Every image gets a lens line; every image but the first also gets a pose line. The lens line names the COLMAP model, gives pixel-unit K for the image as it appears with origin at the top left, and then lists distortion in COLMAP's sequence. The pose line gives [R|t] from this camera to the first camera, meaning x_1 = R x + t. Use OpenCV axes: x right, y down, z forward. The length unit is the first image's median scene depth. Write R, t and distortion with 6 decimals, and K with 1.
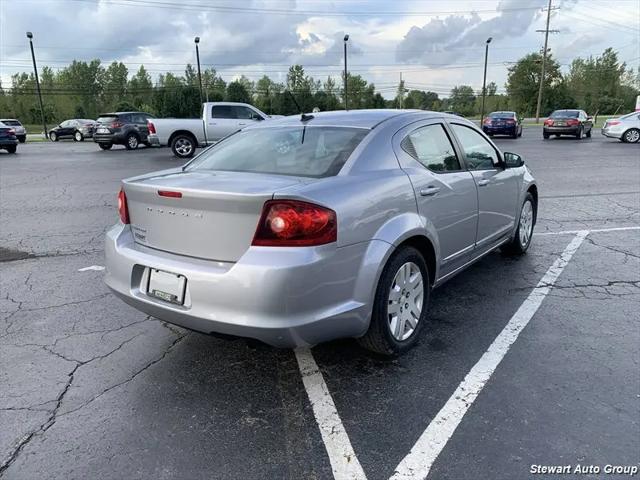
lens RADIAL K [[511.9, 0, 294.8], [0, 511.9, 245.1], [0, 0, 1]] dist [0.020861, -0.002580]
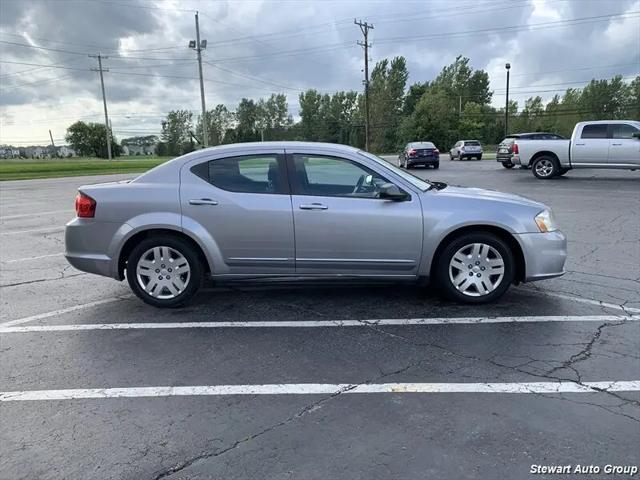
lens RADIAL K [[511.9, 0, 322.3], [0, 511.9, 236.4], [0, 0, 1]] dist [0.020861, -0.002580]
pose [[0.552857, 0.149814, -0.819698, 0.368174], [-0.189599, 0.980519, 0.051329, -0.034338], [0.811420, 0.127036, 0.570491, 0.115635]]
